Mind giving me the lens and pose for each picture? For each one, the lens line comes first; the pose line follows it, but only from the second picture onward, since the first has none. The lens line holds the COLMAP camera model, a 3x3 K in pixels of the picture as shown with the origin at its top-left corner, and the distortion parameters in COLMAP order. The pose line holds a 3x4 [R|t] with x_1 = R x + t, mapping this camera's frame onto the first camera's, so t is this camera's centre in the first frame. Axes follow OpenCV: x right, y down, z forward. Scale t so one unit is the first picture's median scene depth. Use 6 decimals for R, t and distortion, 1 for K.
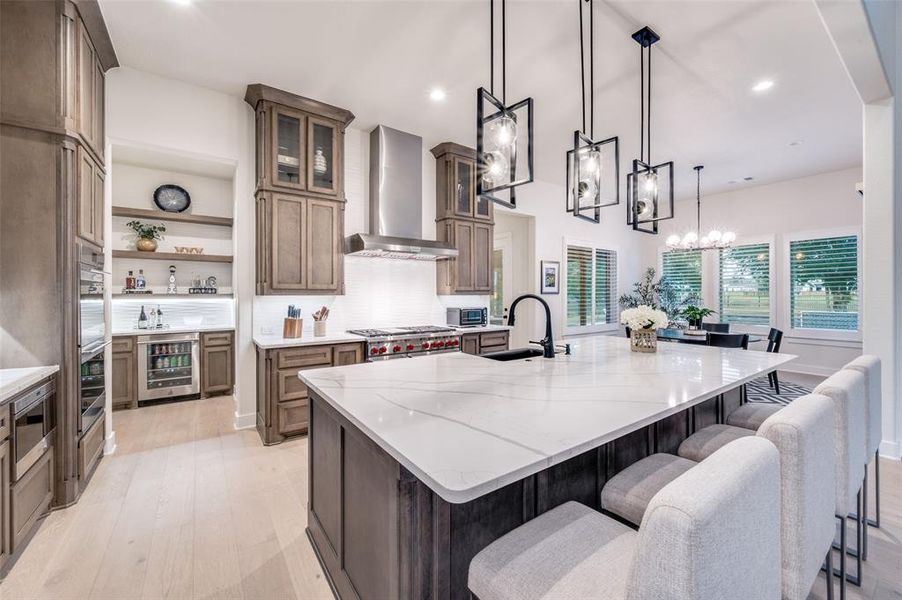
lens RADIAL K [[357.0, 0, 453.1], [0, 357.0, 295.4], [0, 0, 1]] dist [-0.002290, 0.000036]
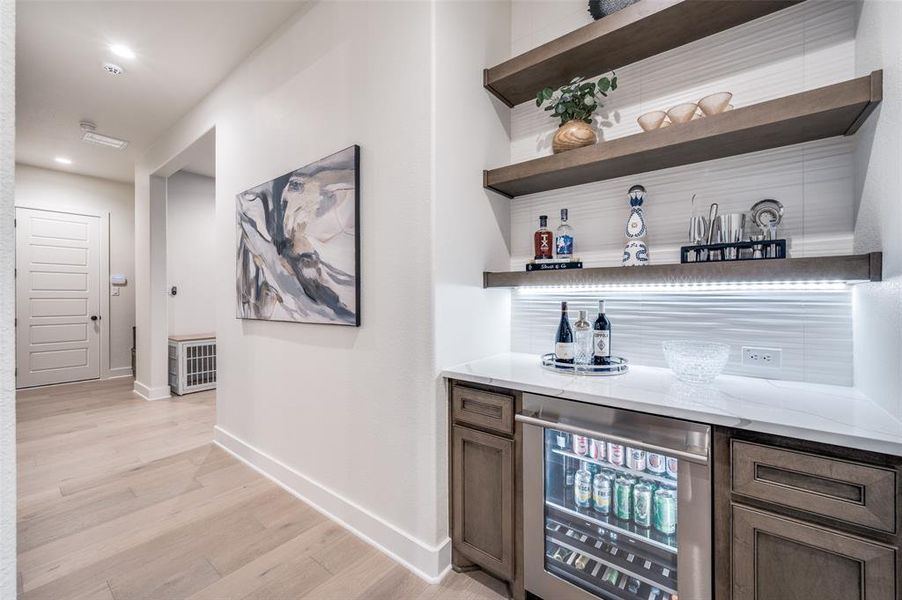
lens RADIAL K [[357.0, 0, 455.2], [0, 357.0, 300.9], [0, 0, 1]] dist [-0.002290, 0.000036]
pose [[0.291290, 0.007745, -0.956603, -0.529919], [-0.002196, 0.999970, 0.007427, 0.023791], [0.956632, -0.000063, 0.291298, 0.760170]]
